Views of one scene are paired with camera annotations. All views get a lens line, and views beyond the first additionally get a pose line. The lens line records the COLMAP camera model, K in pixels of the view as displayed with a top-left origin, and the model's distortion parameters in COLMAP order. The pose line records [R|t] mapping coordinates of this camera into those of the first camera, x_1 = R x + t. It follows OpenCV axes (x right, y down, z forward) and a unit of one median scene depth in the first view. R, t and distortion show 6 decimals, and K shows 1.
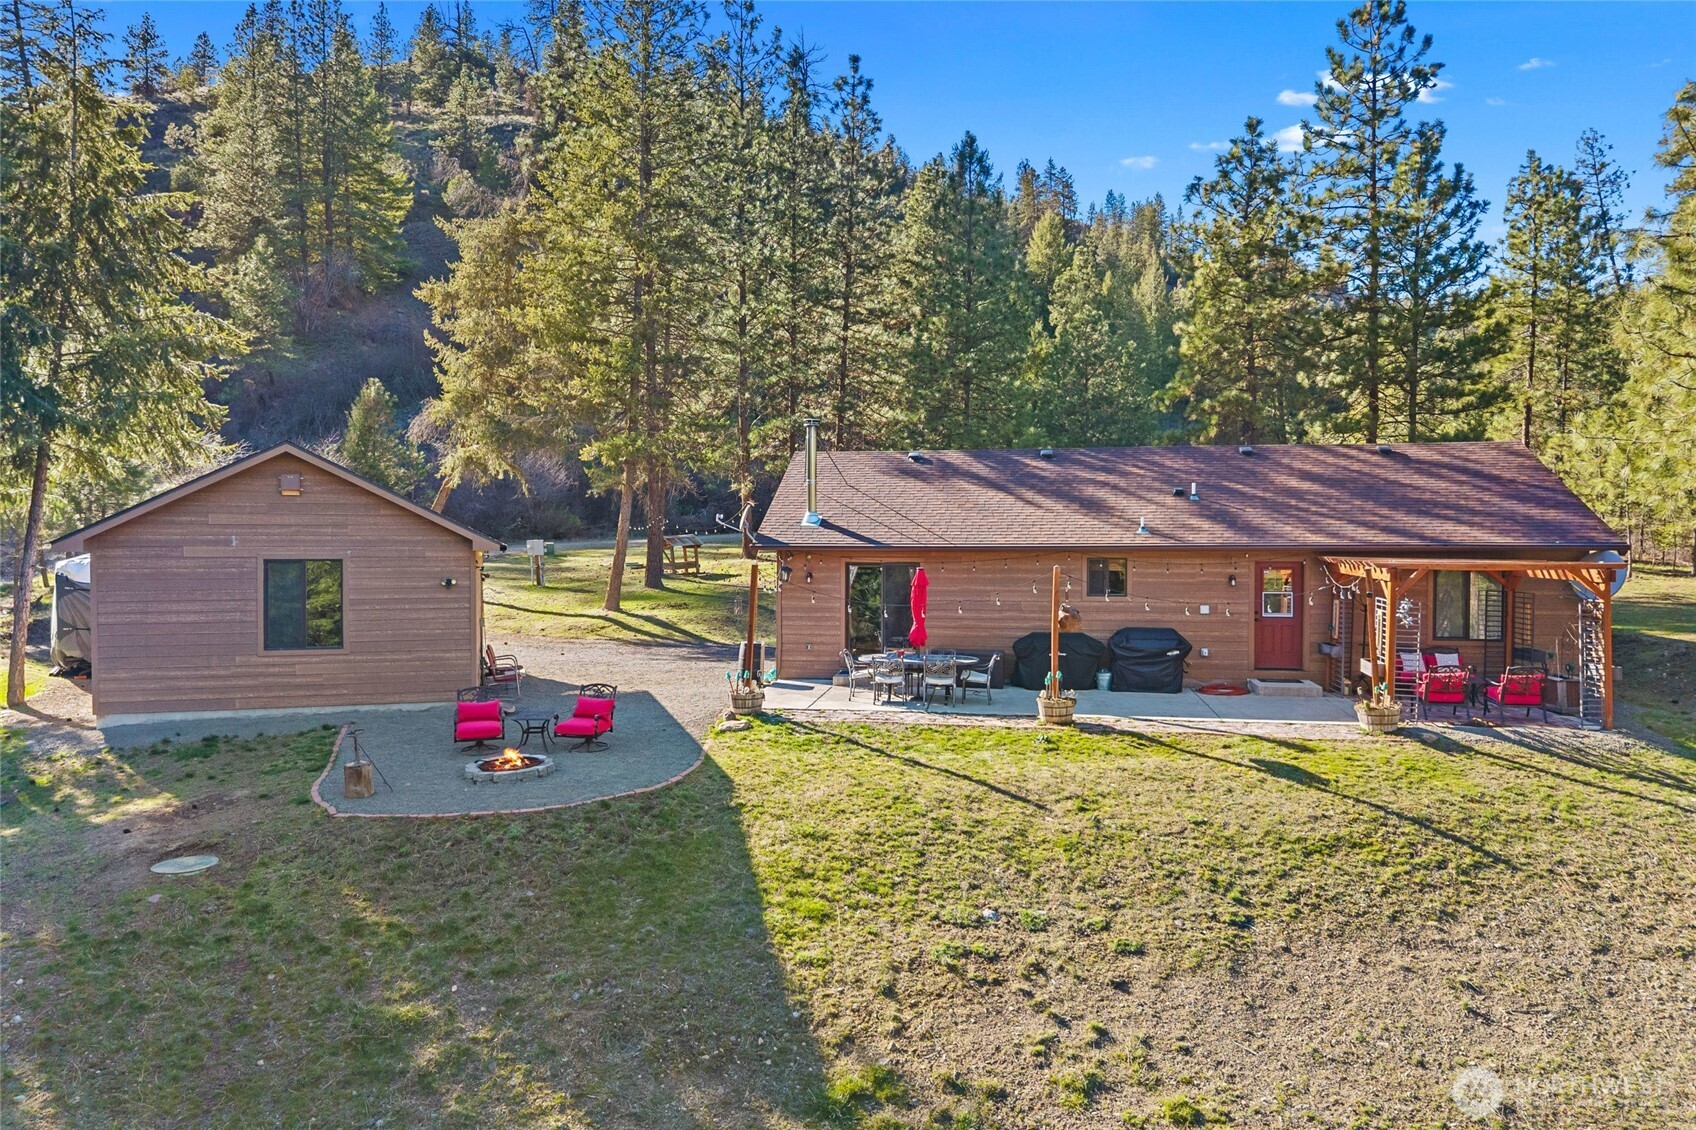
lens RADIAL K [[1104.1, 0, 856.2], [0, 1104.1, 564.6], [0, 0, 1]] dist [0.052281, -0.079759]
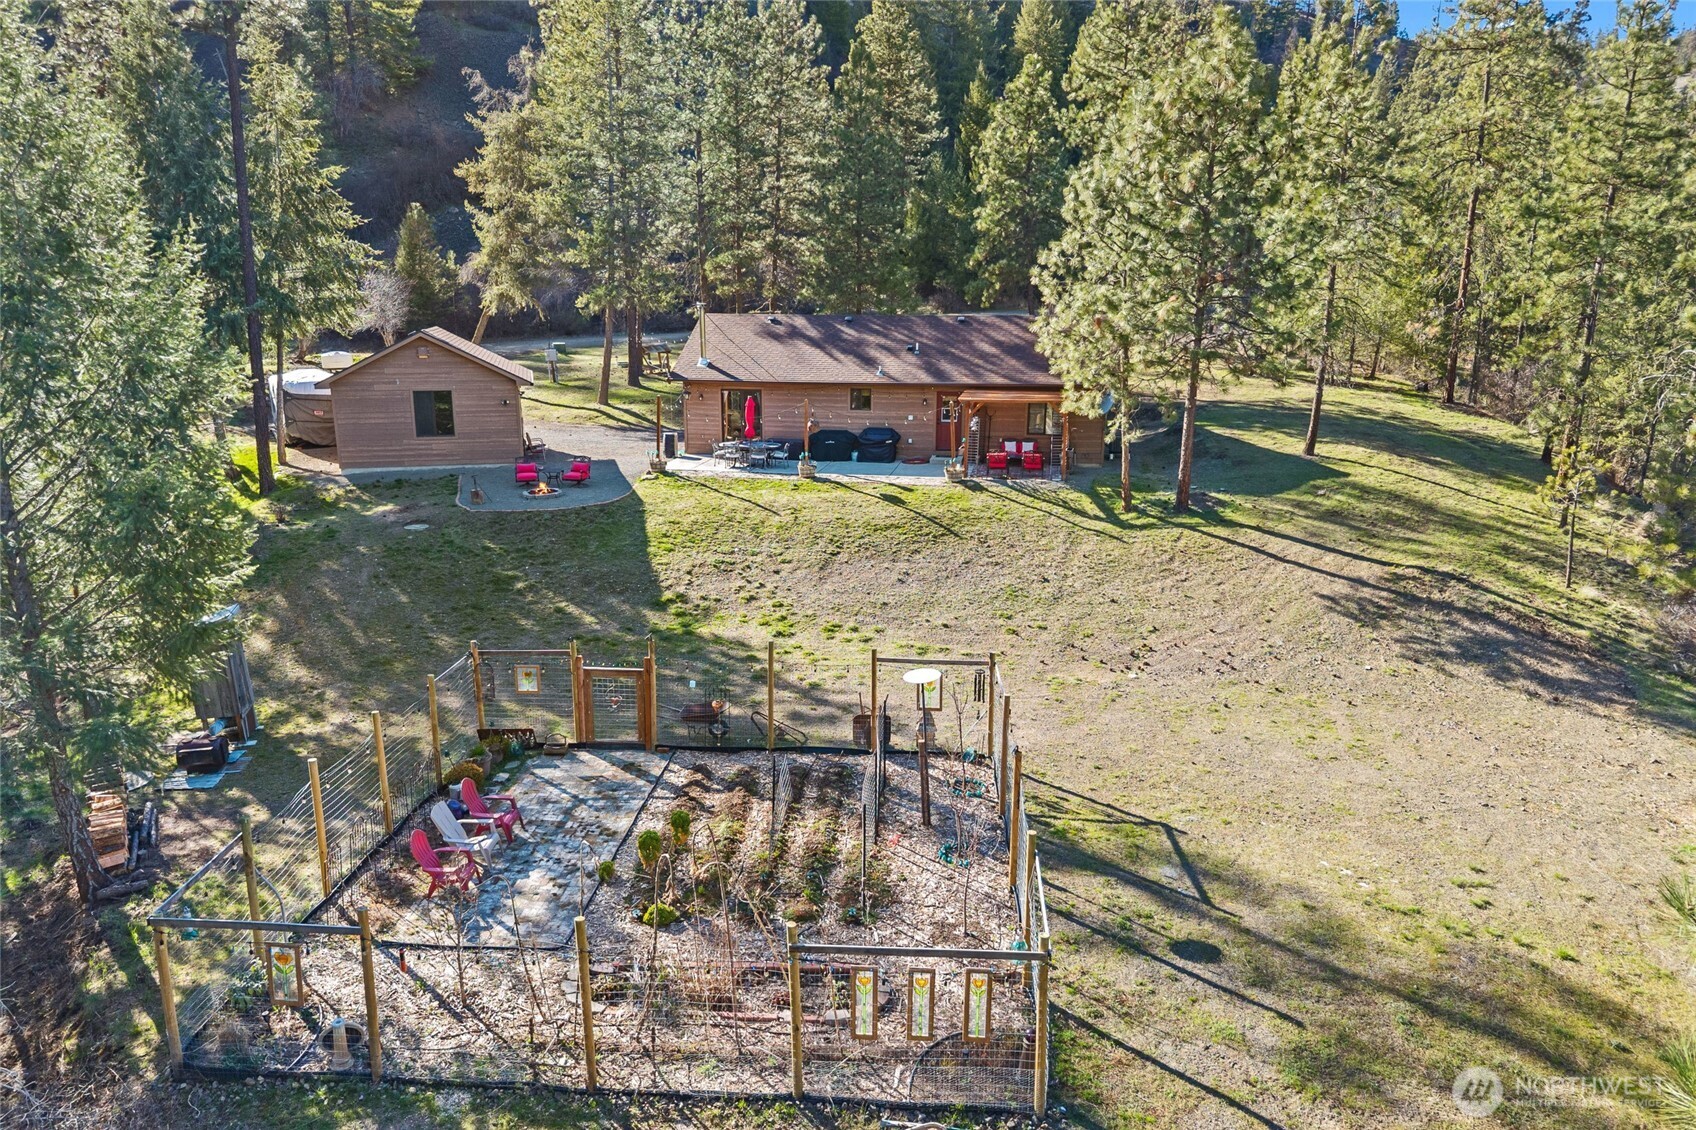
lens RADIAL K [[1104.1, 0, 856.2], [0, 1104.1, 564.6], [0, 0, 1]] dist [0.052281, -0.079759]
pose [[0.999739, 0.011036, -0.020009, 0.267314], [-0.006664, 0.978395, 0.206639, -0.103510], [0.021857, -0.206451, 0.978213, -0.876966]]
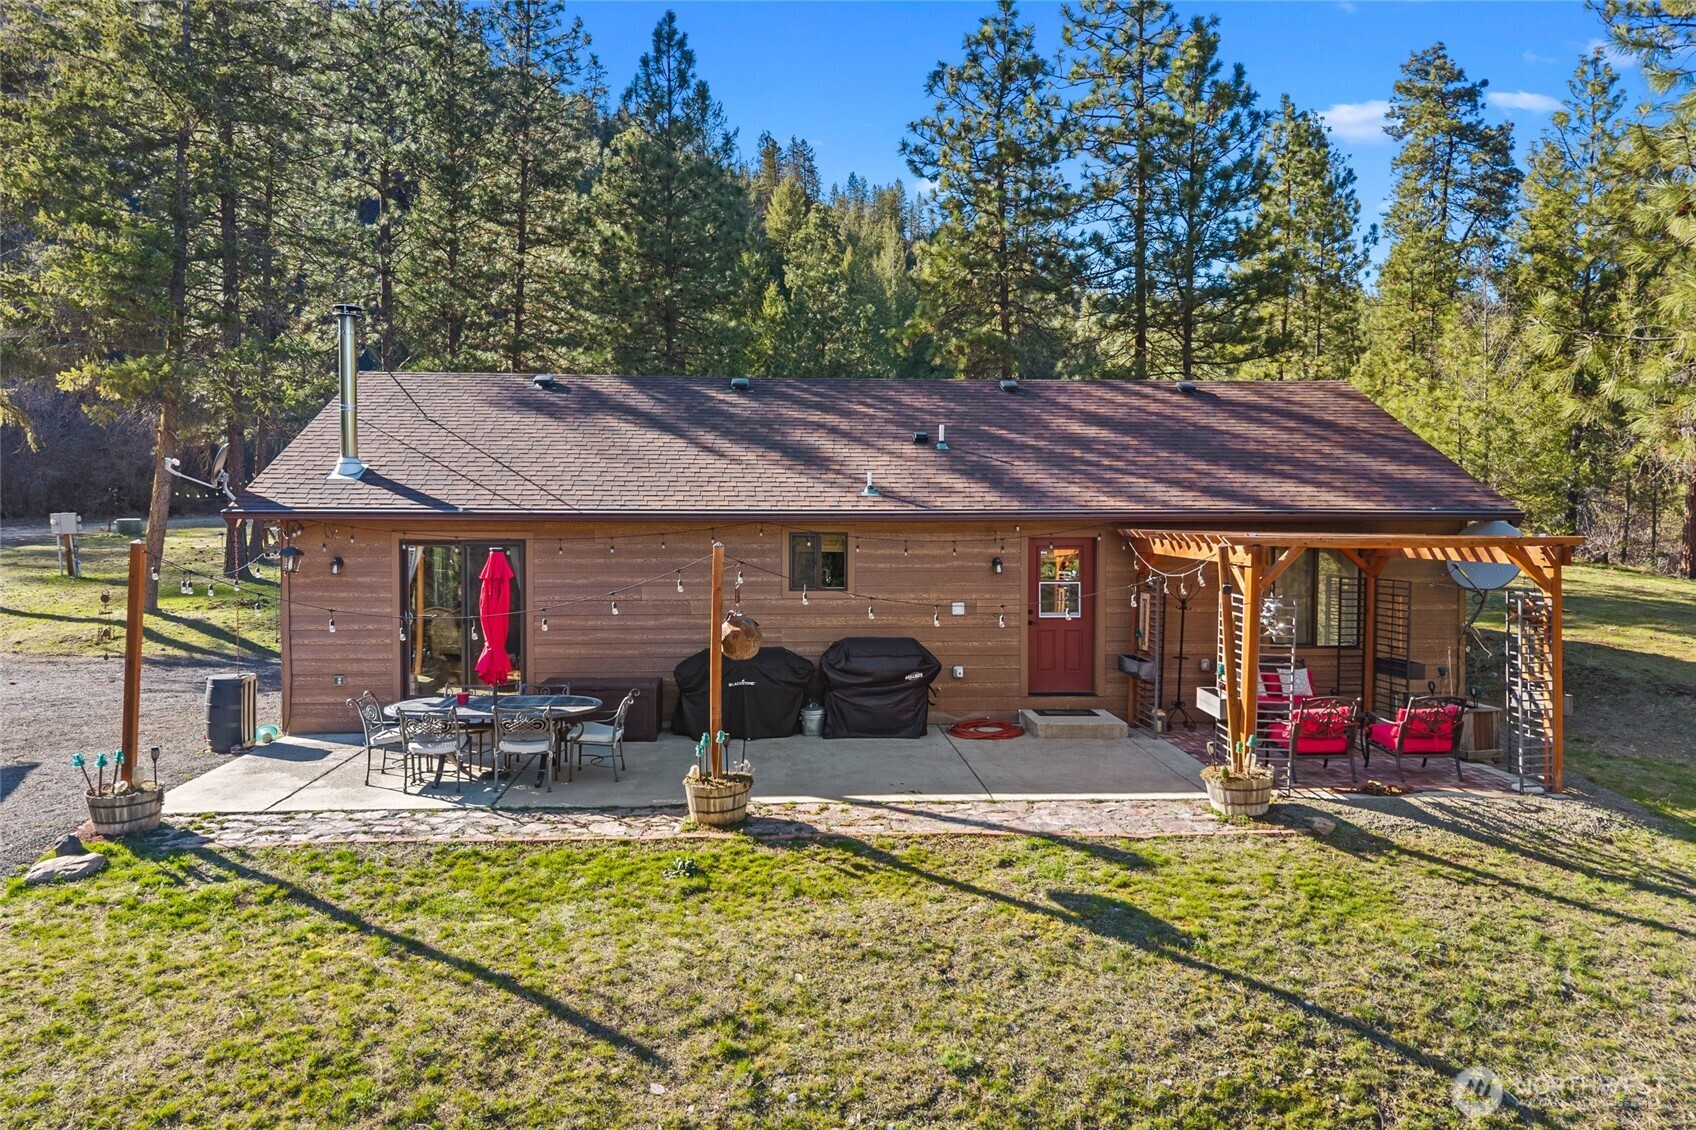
lens RADIAL K [[1104.1, 0, 856.2], [0, 1104.1, 564.6], [0, 0, 1]] dist [0.052281, -0.079759]
pose [[0.974472, -0.007397, 0.224389, 0.105123], [0.003757, 0.999854, 0.016644, 0.002338], [-0.224480, -0.015376, 0.974357, 0.368539]]
